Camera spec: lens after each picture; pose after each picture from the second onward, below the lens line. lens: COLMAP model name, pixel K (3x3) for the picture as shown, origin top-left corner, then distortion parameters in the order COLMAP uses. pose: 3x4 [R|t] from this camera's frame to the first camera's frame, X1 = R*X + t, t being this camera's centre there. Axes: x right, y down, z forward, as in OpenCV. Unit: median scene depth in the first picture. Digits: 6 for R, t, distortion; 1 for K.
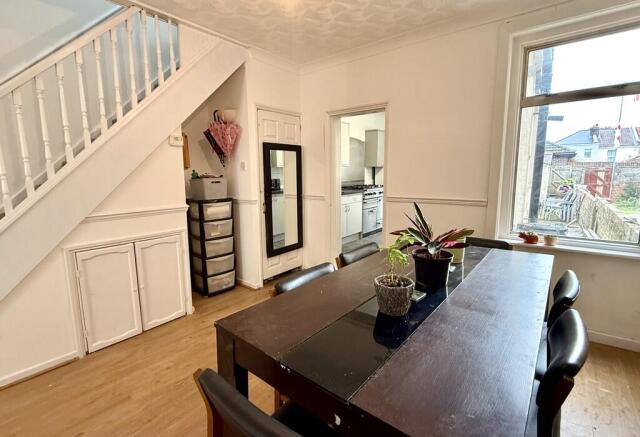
lens RADIAL K [[313.5, 0, 316.8], [0, 313.5, 217.1], [0, 0, 1]] dist [0.002546, 0.000539]
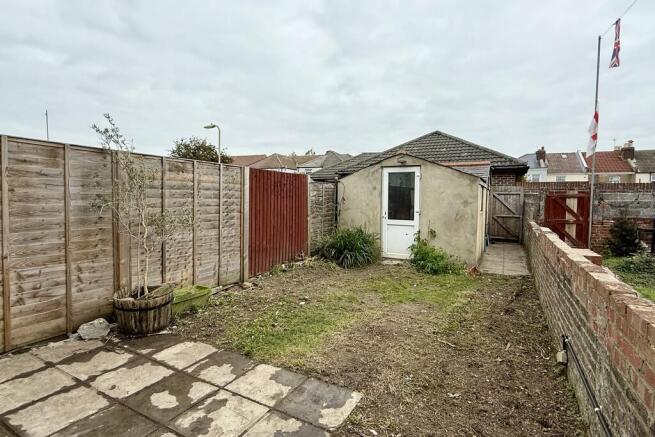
lens RADIAL K [[326.0, 0, 328.2], [0, 326.0, 217.0], [0, 0, 1]] dist [-0.001224, -0.000278]
pose [[0.988867, 0.009725, 0.148486, 0.395905], [0.003382, 0.996136, -0.087762, -0.062523], [-0.148765, 0.087287, 0.985013, 0.500838]]
